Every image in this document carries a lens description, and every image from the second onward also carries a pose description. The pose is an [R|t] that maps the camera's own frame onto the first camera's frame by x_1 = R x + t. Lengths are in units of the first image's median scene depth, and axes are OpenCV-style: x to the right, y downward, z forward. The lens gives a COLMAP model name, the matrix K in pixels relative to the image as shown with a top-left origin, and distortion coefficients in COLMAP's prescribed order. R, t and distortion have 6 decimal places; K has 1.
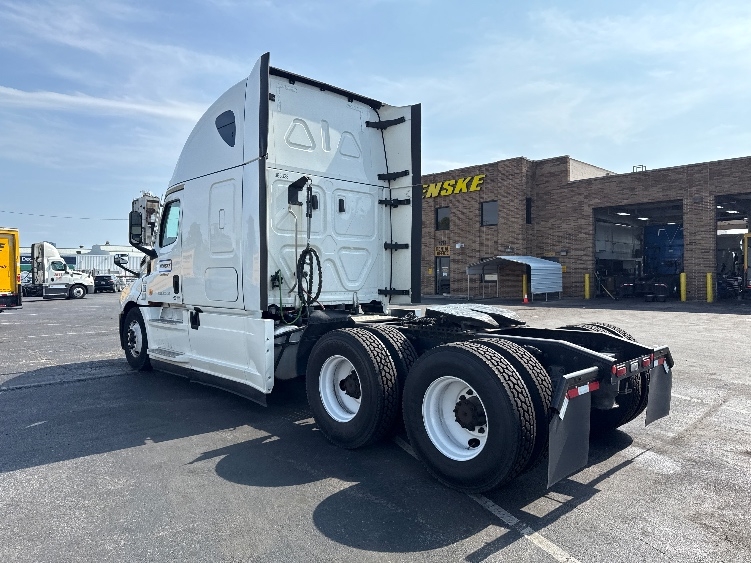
lens RADIAL K [[526.4, 0, 375.5], [0, 526.4, 281.5], [0, 0, 1]] dist [0.009143, 0.000636]
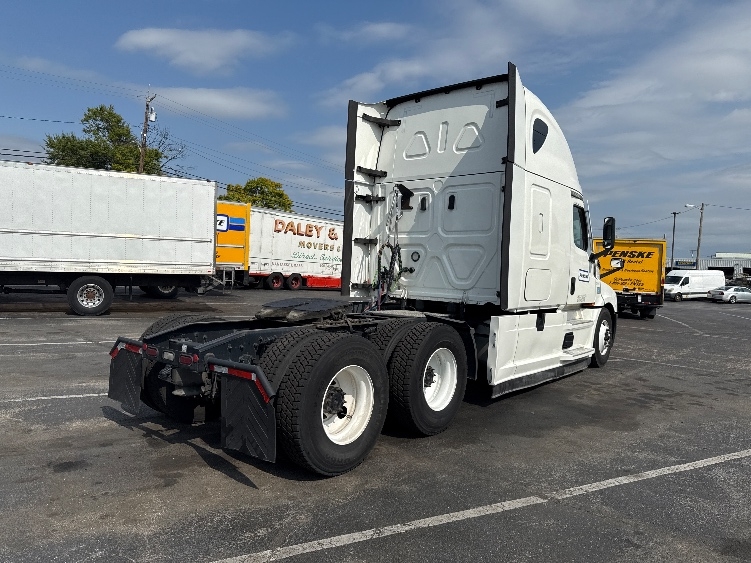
lens RADIAL K [[526.4, 0, 375.5], [0, 526.4, 281.5], [0, 0, 1]] dist [0.009143, 0.000636]
pose [[0.097441, 0.024127, -0.994949, 0.921118], [-0.046766, 0.998713, 0.019638, -0.007889], [0.994142, 0.044616, 0.098444, 0.772702]]
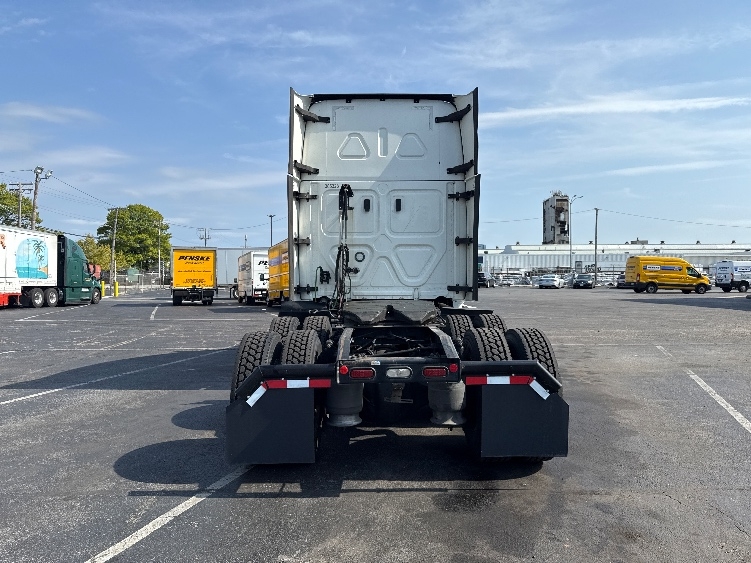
lens RADIAL K [[526.4, 0, 375.5], [0, 526.4, 281.5], [0, 0, 1]] dist [0.009143, 0.000636]
pose [[0.729912, 0.006460, -0.683511, 0.629165], [-0.002719, 0.999975, 0.006548, 0.001989], [0.683536, -0.002921, 0.729911, 0.200276]]
